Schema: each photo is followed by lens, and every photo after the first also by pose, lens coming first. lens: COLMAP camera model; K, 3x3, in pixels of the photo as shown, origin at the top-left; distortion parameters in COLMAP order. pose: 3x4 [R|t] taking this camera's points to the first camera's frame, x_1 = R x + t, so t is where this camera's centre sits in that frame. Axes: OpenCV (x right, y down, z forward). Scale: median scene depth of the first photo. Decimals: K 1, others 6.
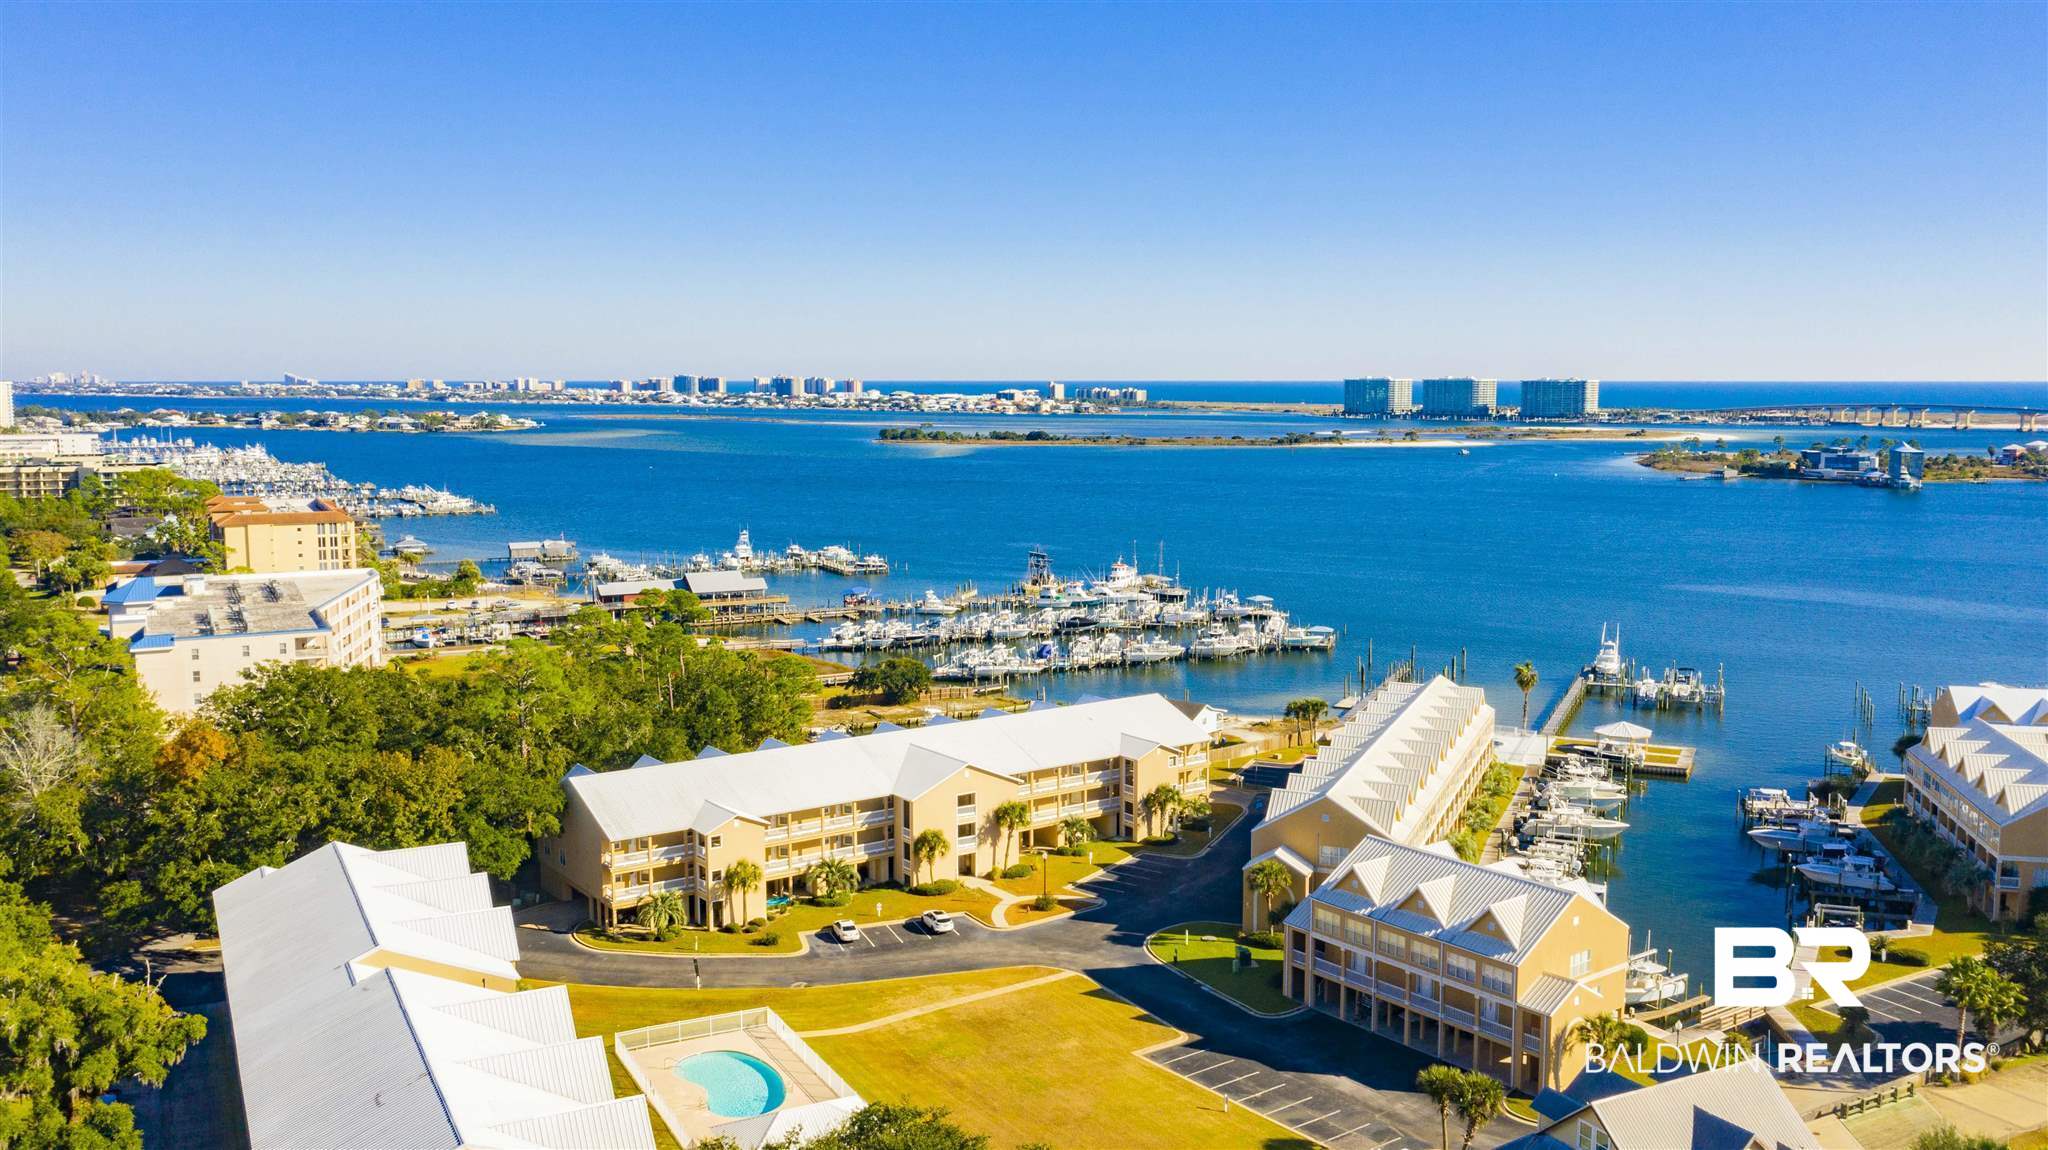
lens RADIAL K [[1683.2, 0, 1024.0], [0, 1683.2, 575.0], [0, 0, 1]] dist [-0.019933, 0.004845]
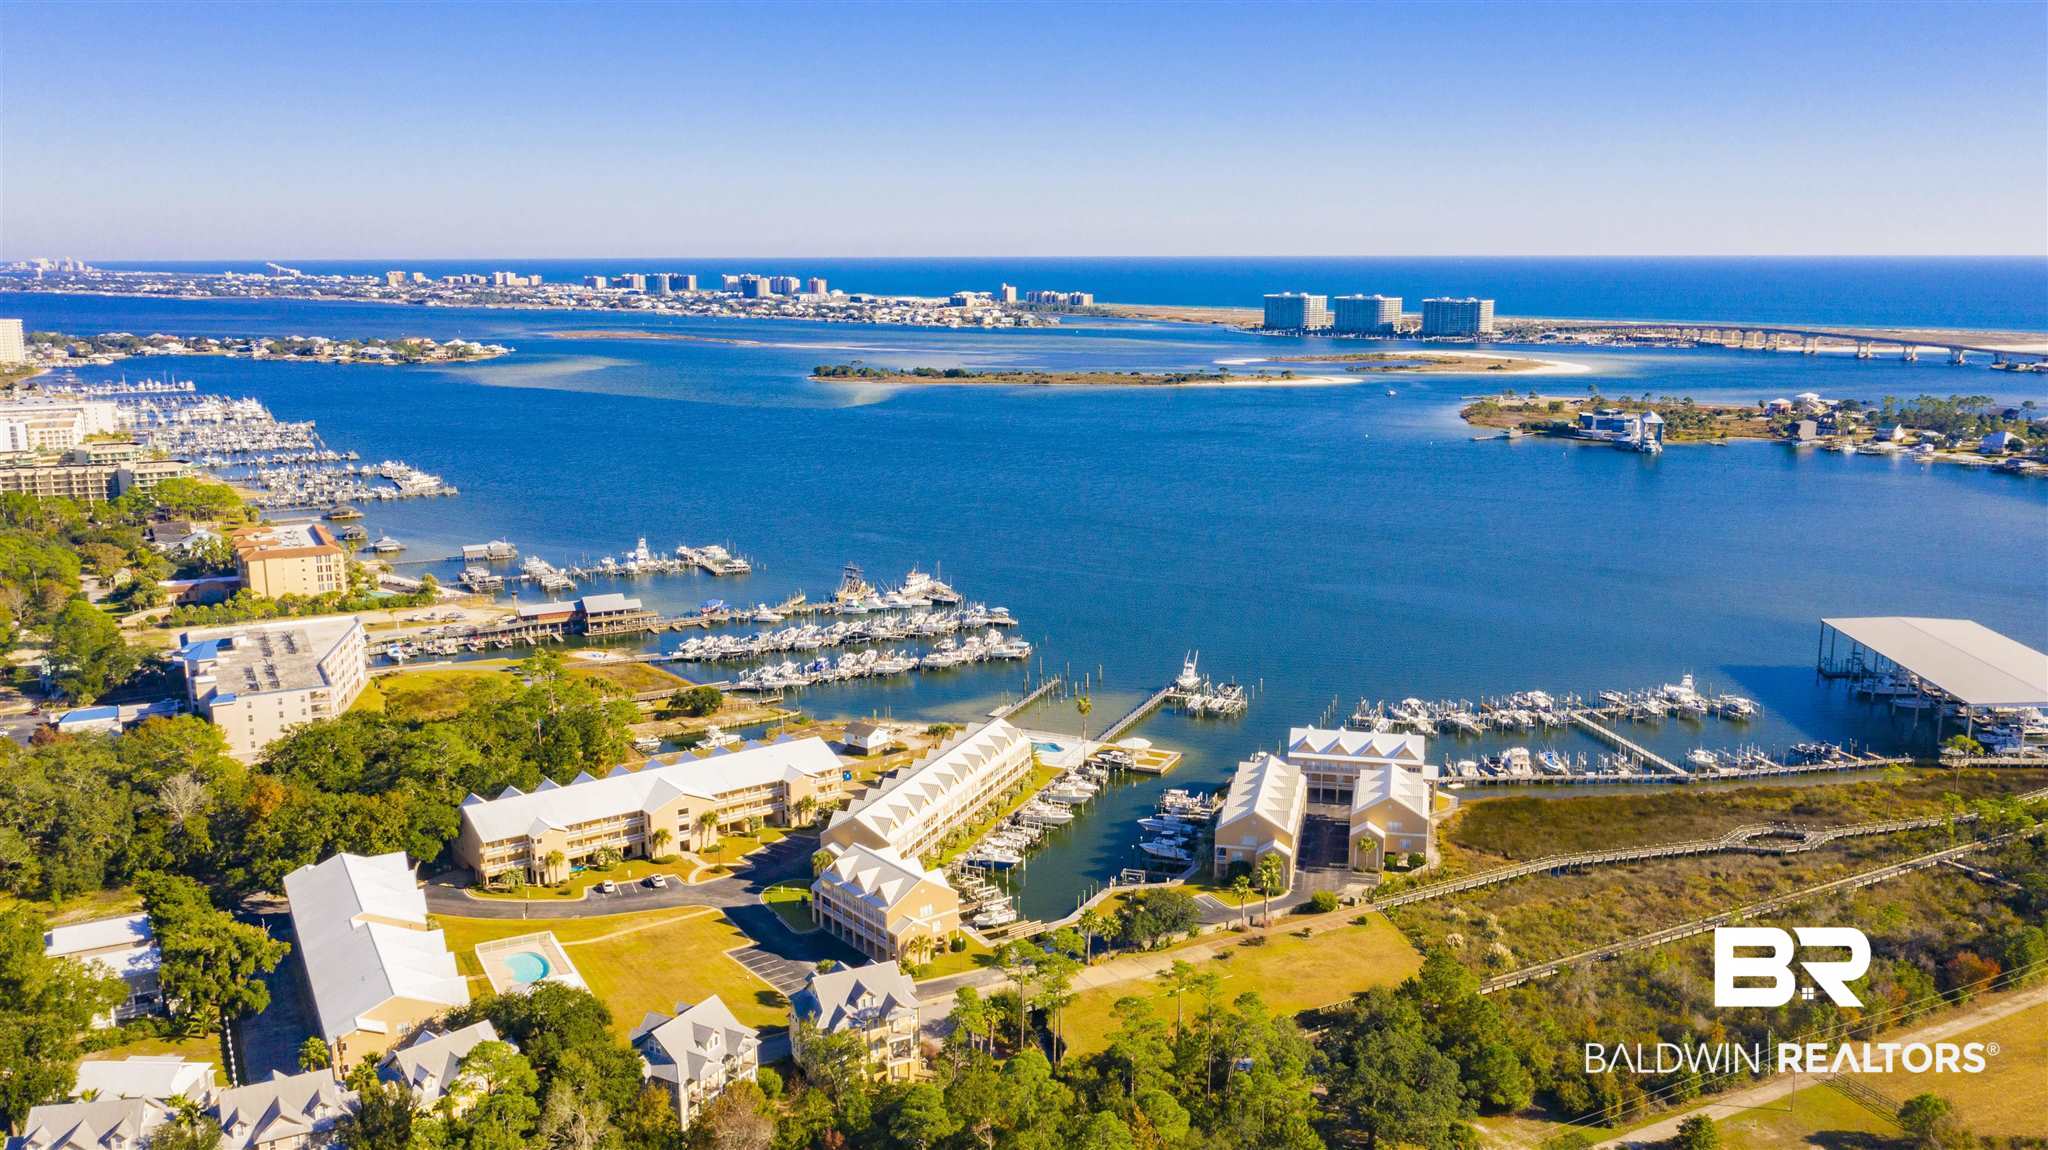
lens RADIAL K [[1667.8, 0, 1024.0], [0, 1667.8, 575.0], [0, 0, 1]] dist [-0.017023, 0.009442]
pose [[0.999960, -0.004684, 0.007585, 0.242542], [0.004072, 0.996876, 0.078872, -0.198517], [-0.007931, -0.078838, 0.996856, -0.595725]]
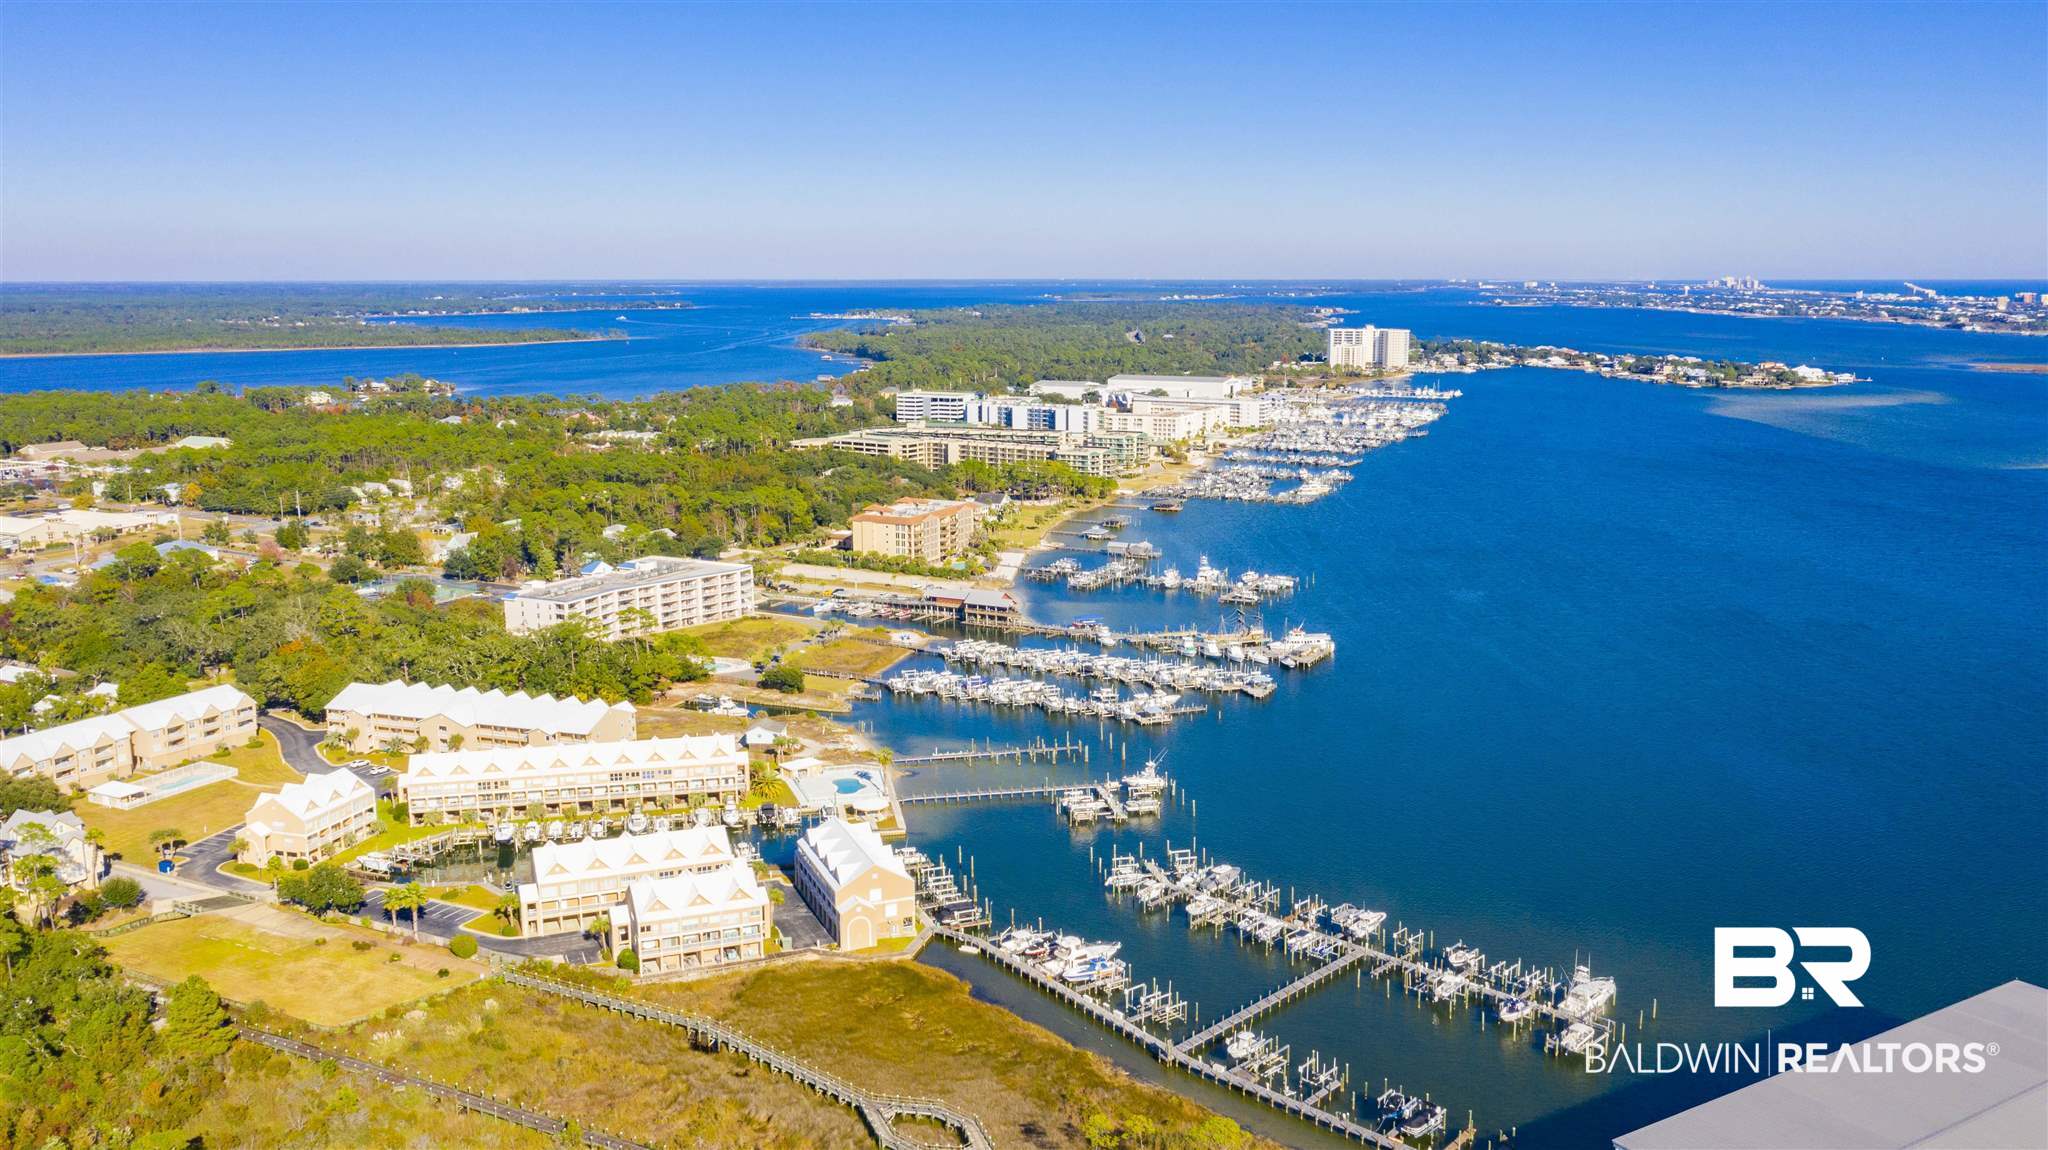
lens RADIAL K [[1667.8, 0, 1024.0], [0, 1667.8, 575.0], [0, 0, 1]] dist [-0.017023, 0.009442]
pose [[0.571974, 0.142945, -0.807721, 1.643285], [-0.089060, 0.989700, 0.112084, -0.293718], [0.815423, 0.007826, 0.578813, 0.248278]]
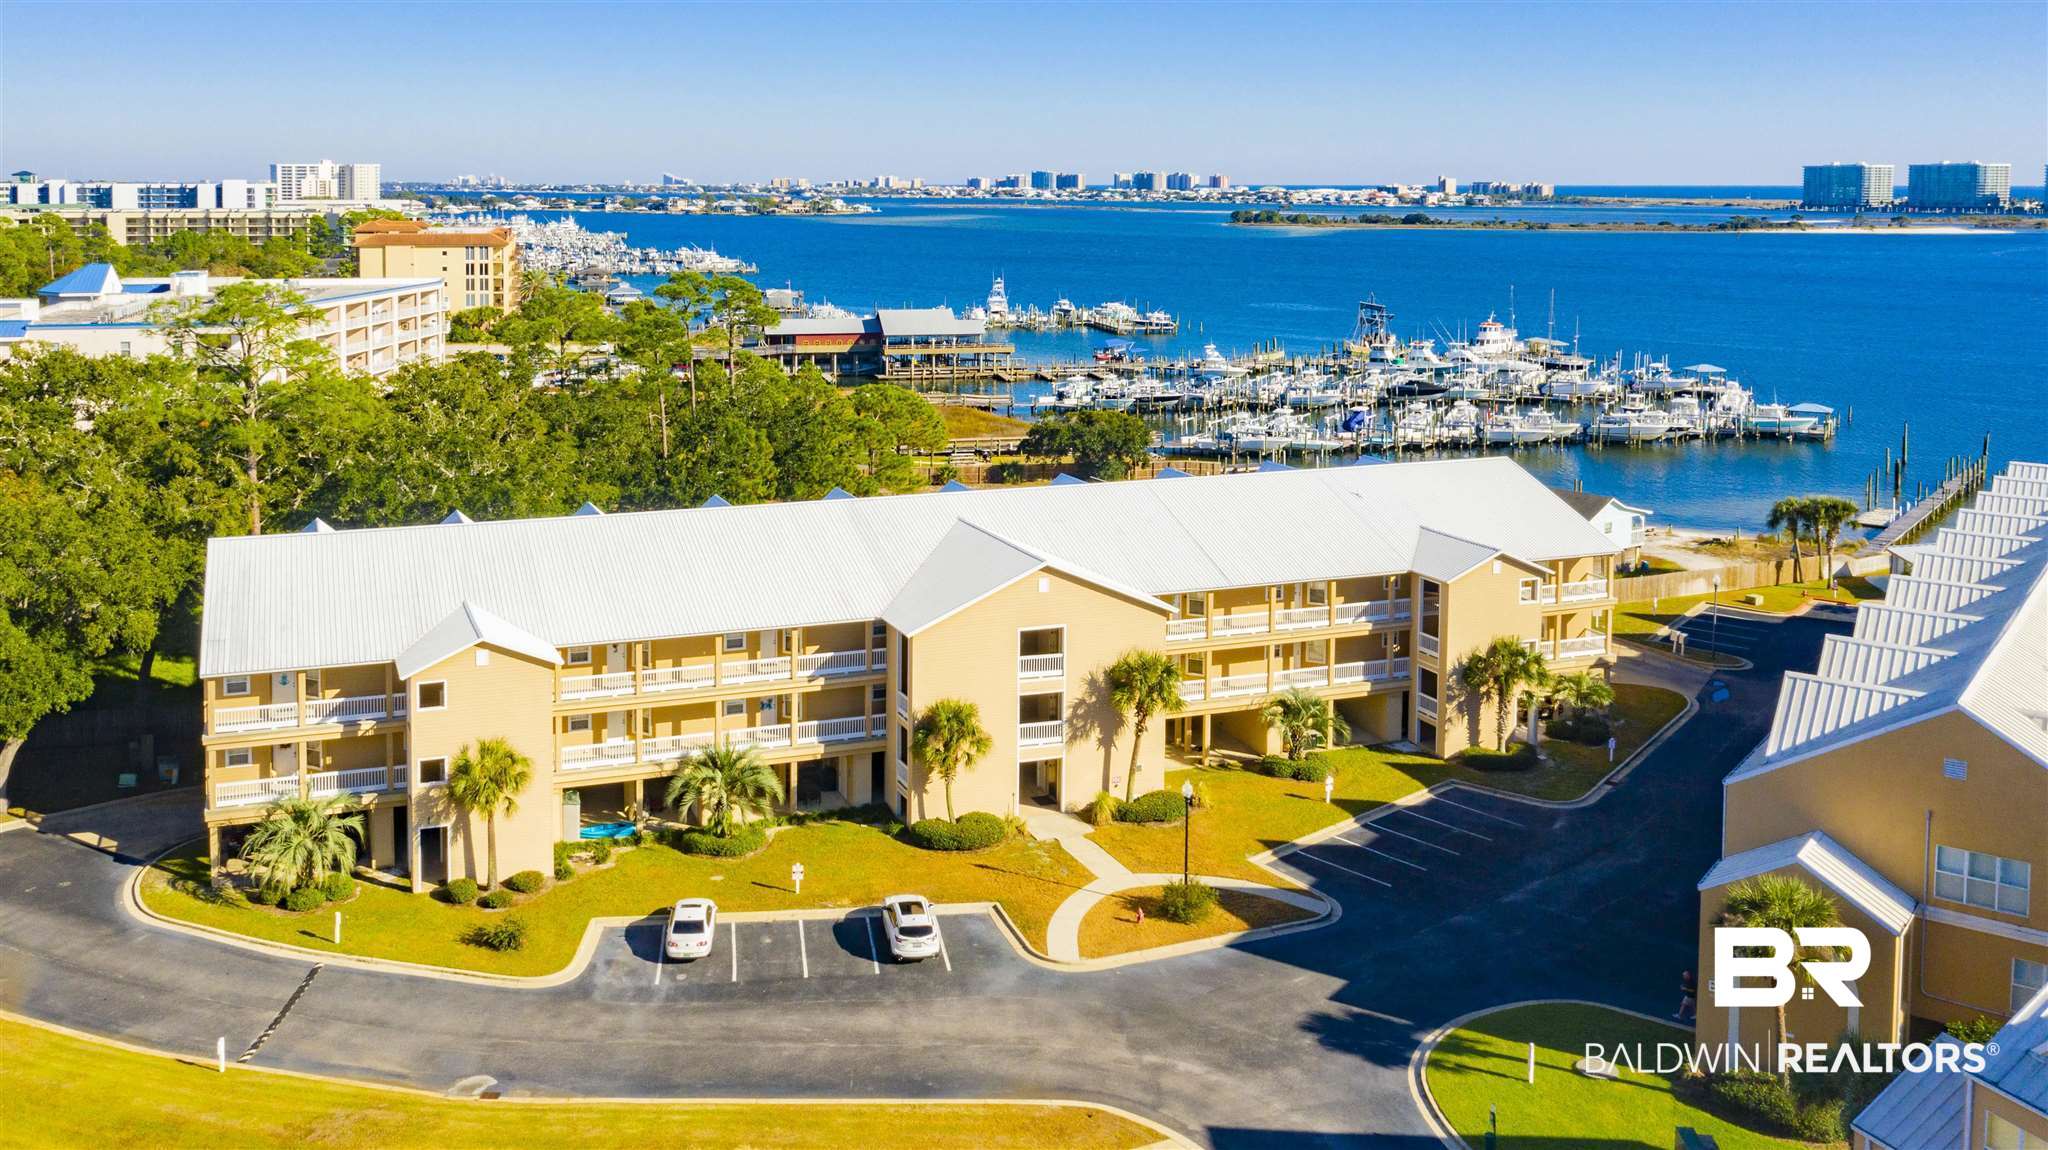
lens RADIAL K [[1747.1, 0, 902.4], [0, 1747.1, 327.8], [0, 0, 1]] dist [-0.015079, 0.003501]
pose [[0.959401, 0.022874, -0.281118, 0.045487], [-0.032796, 0.998992, -0.030643, 0.047697], [0.280133, 0.038619, 0.959184, 0.394895]]
